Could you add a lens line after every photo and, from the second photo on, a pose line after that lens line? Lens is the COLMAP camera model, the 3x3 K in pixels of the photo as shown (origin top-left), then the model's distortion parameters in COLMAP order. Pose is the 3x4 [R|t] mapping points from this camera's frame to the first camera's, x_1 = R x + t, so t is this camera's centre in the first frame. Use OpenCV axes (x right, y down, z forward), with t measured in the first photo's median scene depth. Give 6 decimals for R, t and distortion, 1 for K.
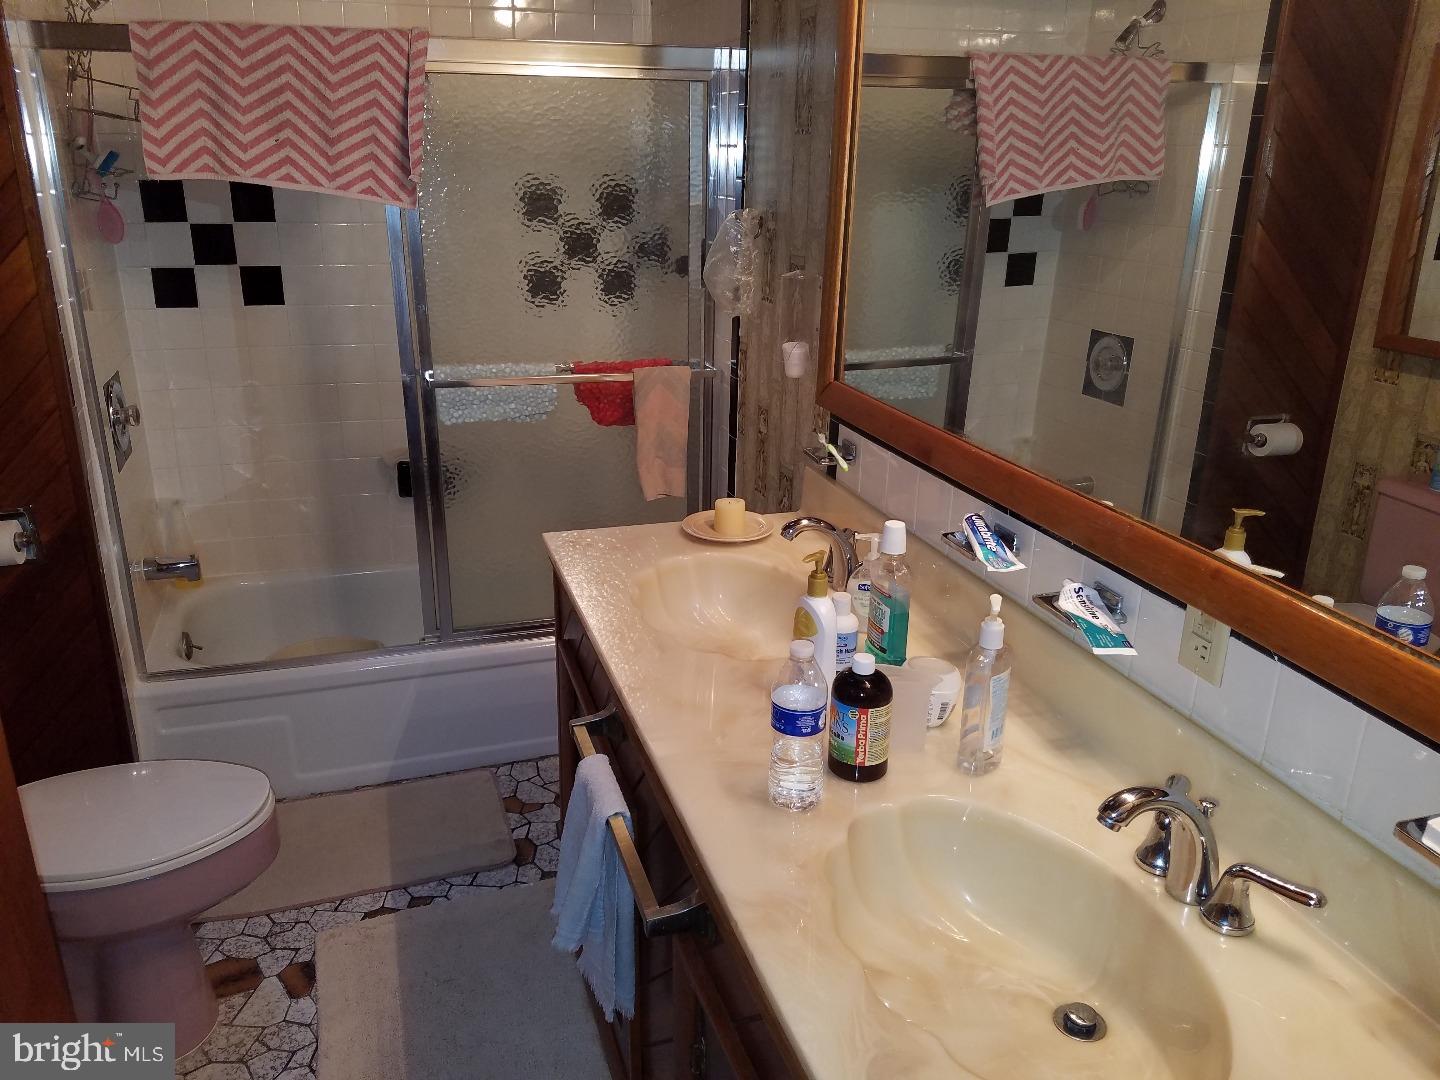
lens RADIAL K [[1132.5, 0, 718.1], [0, 1132.5, 540.2], [0, 0, 1]] dist [0.054284, -0.042530]
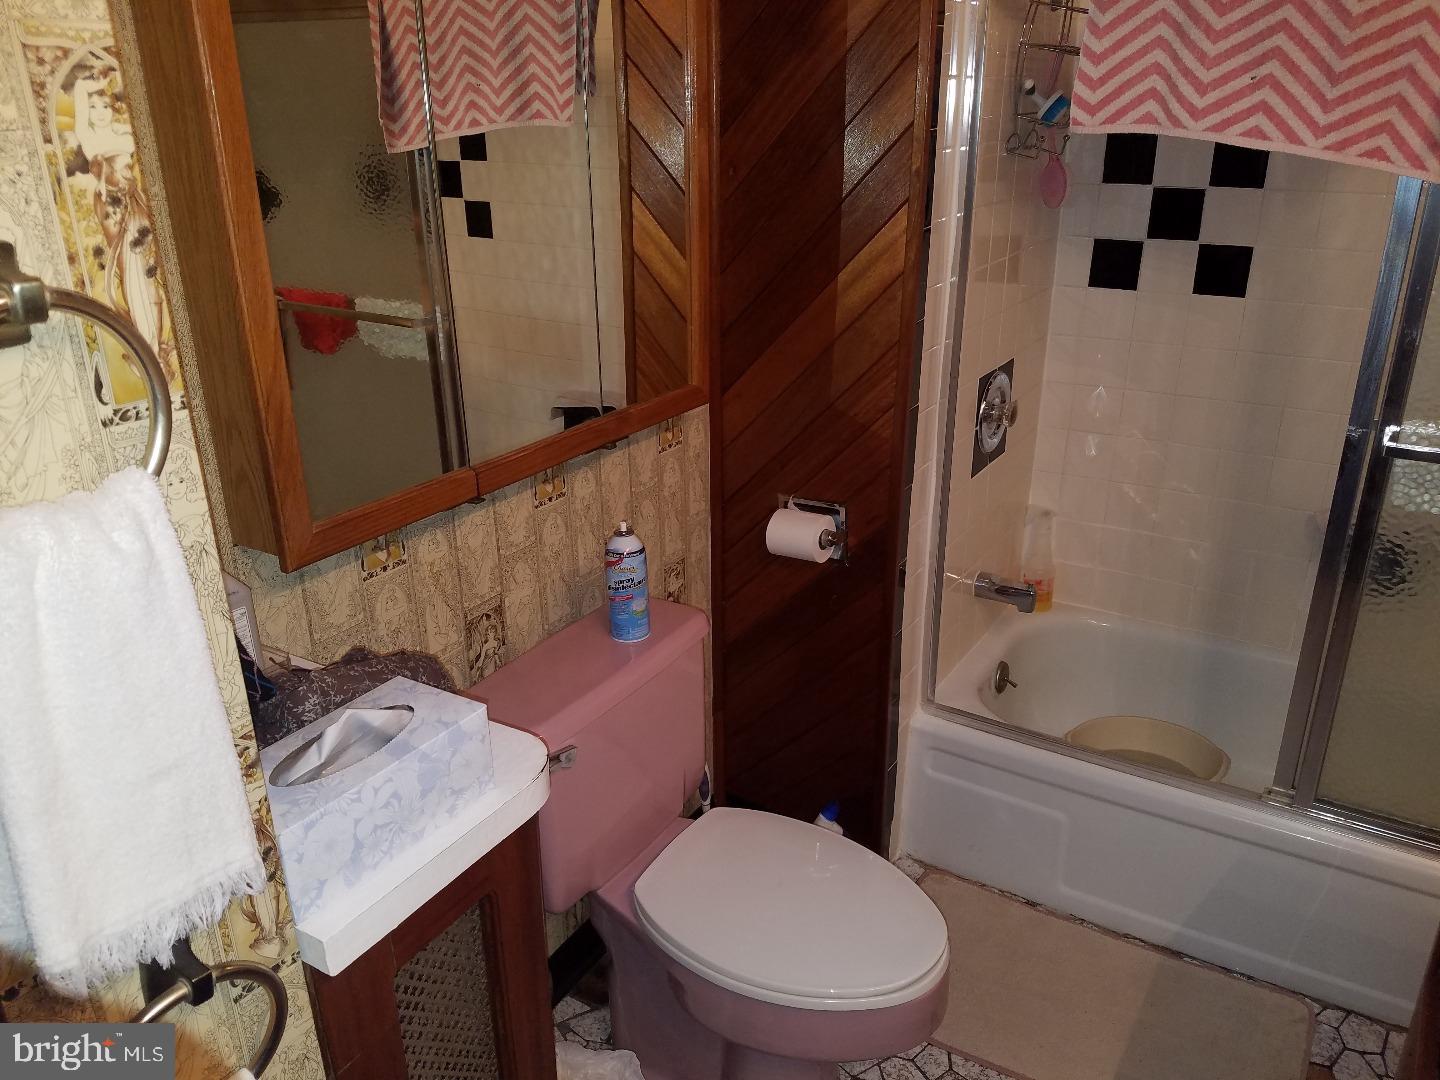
lens RADIAL K [[1132.5, 0, 773.7], [0, 1132.5, 547.6], [0, 0, 1]] dist [0.054284, -0.042530]
pose [[0.662760, 0.278079, -0.695285, -0.010334], [-0.242368, 0.958173, 0.152191, -0.097721], [0.708524, 0.067648, 0.702436, 0.283941]]
